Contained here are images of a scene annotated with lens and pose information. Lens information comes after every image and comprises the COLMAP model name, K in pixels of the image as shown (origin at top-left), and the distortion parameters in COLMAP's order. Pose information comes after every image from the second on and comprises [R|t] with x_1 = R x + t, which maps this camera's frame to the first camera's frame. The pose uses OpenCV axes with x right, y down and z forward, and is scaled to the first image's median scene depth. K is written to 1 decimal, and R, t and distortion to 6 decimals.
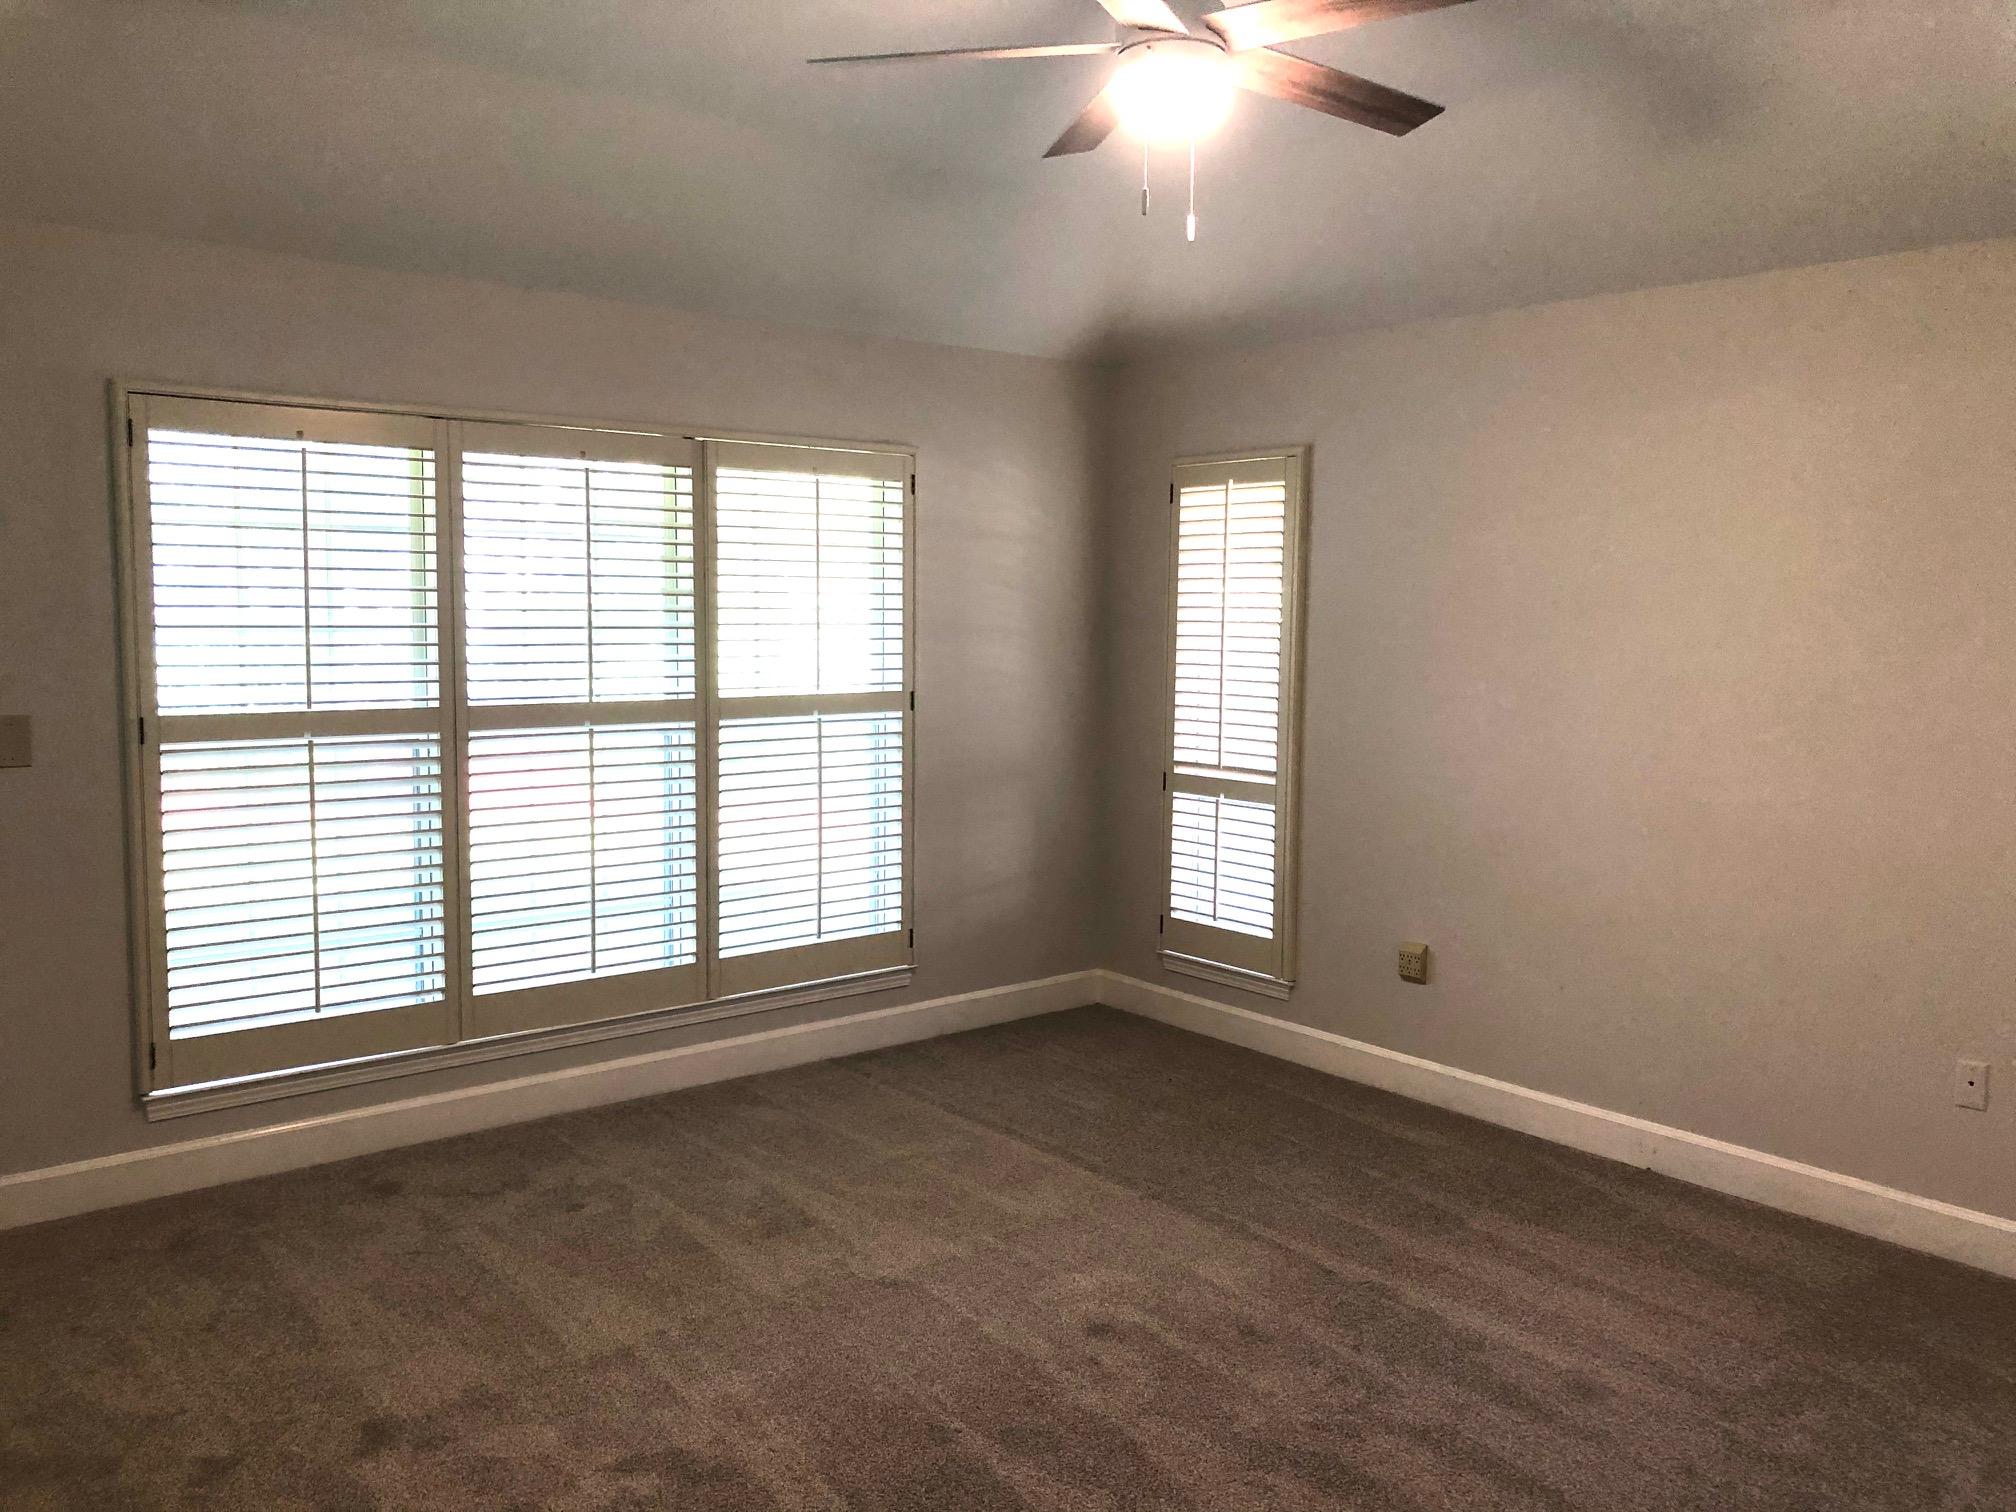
lens RADIAL K [[1656.4, 0, 1003.1], [0, 1656.4, 746.7], [0, 0, 1]] dist [0.050320, -0.056340]
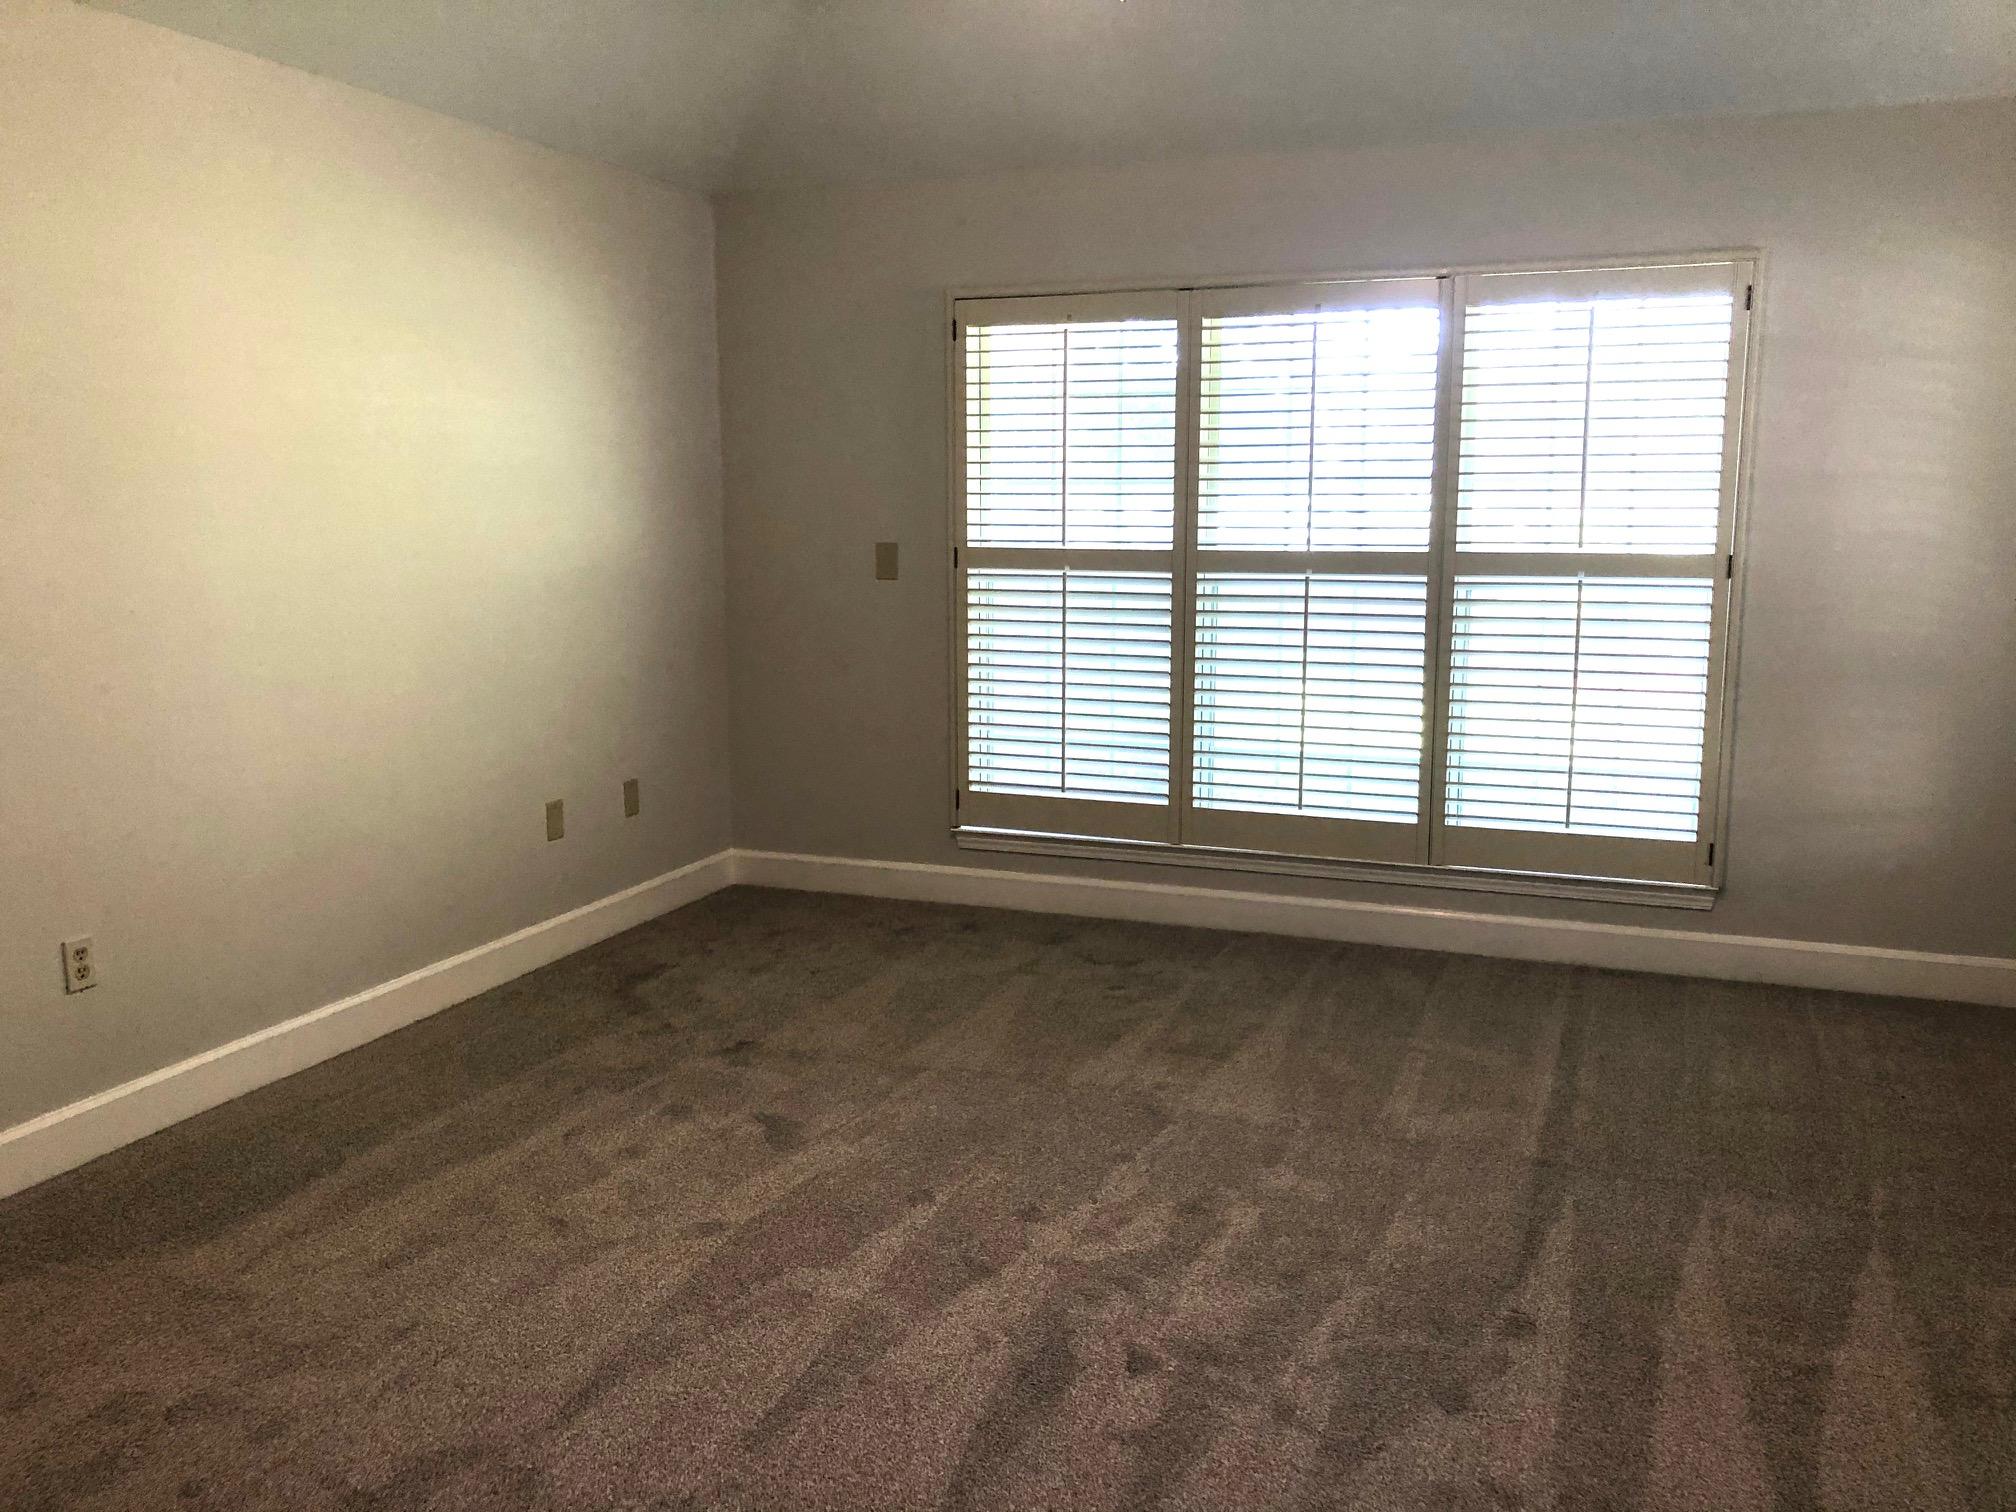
lens RADIAL K [[1656.4, 0, 1003.9], [0, 1656.4, 771.8], [0, 0, 1]] dist [0.050320, -0.056340]
pose [[0.484998, 0.140614, -0.863136, 0.634623], [-0.070325, 0.990063, 0.121776, -0.003494], [0.871683, 0.001638, 0.490067, 0.356633]]
